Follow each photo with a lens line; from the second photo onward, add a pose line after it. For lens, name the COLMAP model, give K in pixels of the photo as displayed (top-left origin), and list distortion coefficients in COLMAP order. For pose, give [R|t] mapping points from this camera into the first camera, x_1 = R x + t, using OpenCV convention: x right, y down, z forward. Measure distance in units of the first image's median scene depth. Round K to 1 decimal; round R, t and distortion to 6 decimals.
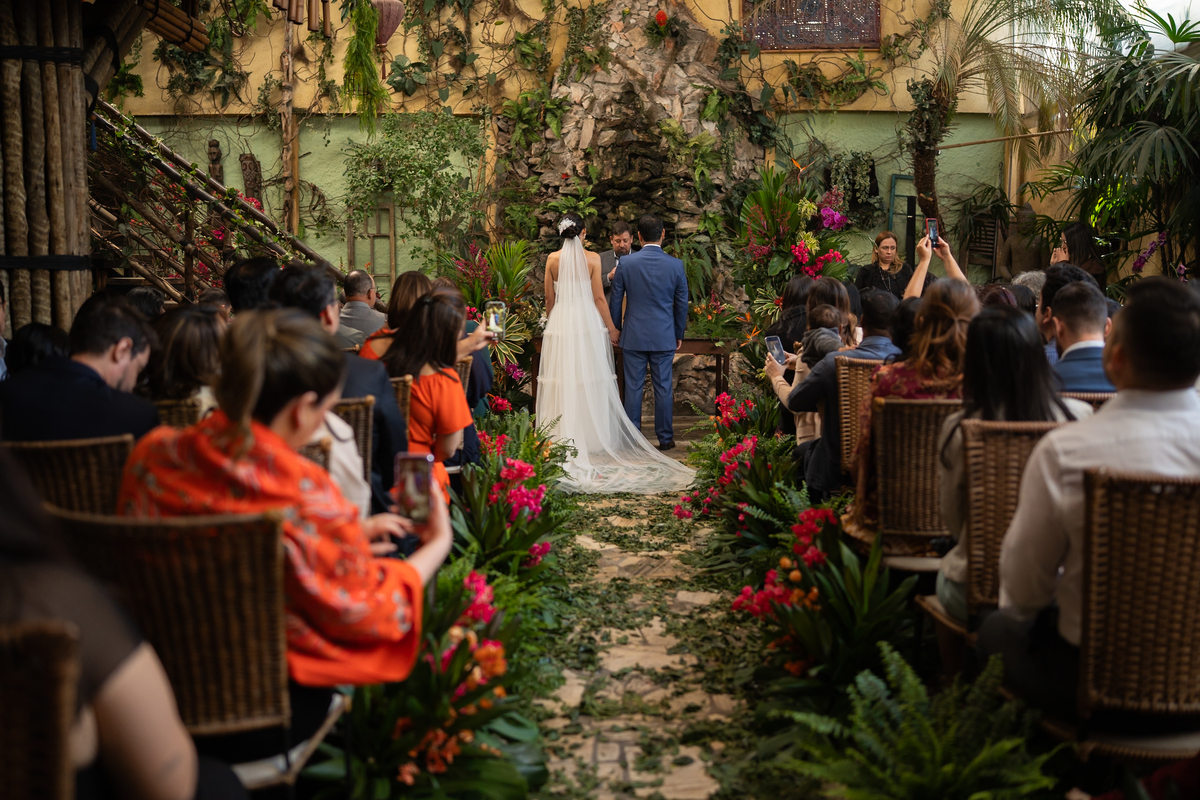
lens RADIAL K [[1241.7, 0, 597.4], [0, 1241.7, 349.8], [0, 0, 1]] dist [-0.163867, 0.254536]
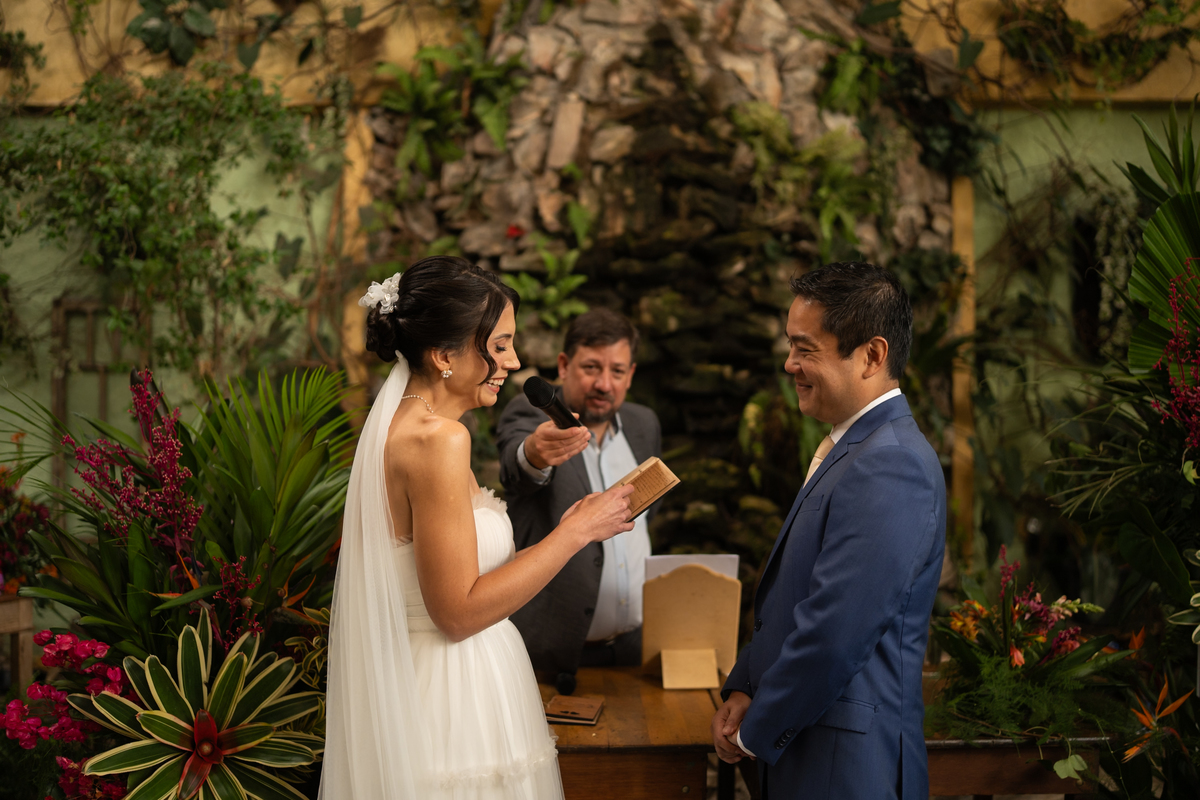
lens RADIAL K [[1241.7, 0, 597.4], [0, 1241.7, 349.8], [0, 0, 1]] dist [-0.163867, 0.254536]
pose [[0.999827, 0.002682, 0.018427, -0.005067], [-0.000521, 0.993217, -0.116278, -0.048721], [-0.018614, 0.116248, 0.993046, 0.572986]]
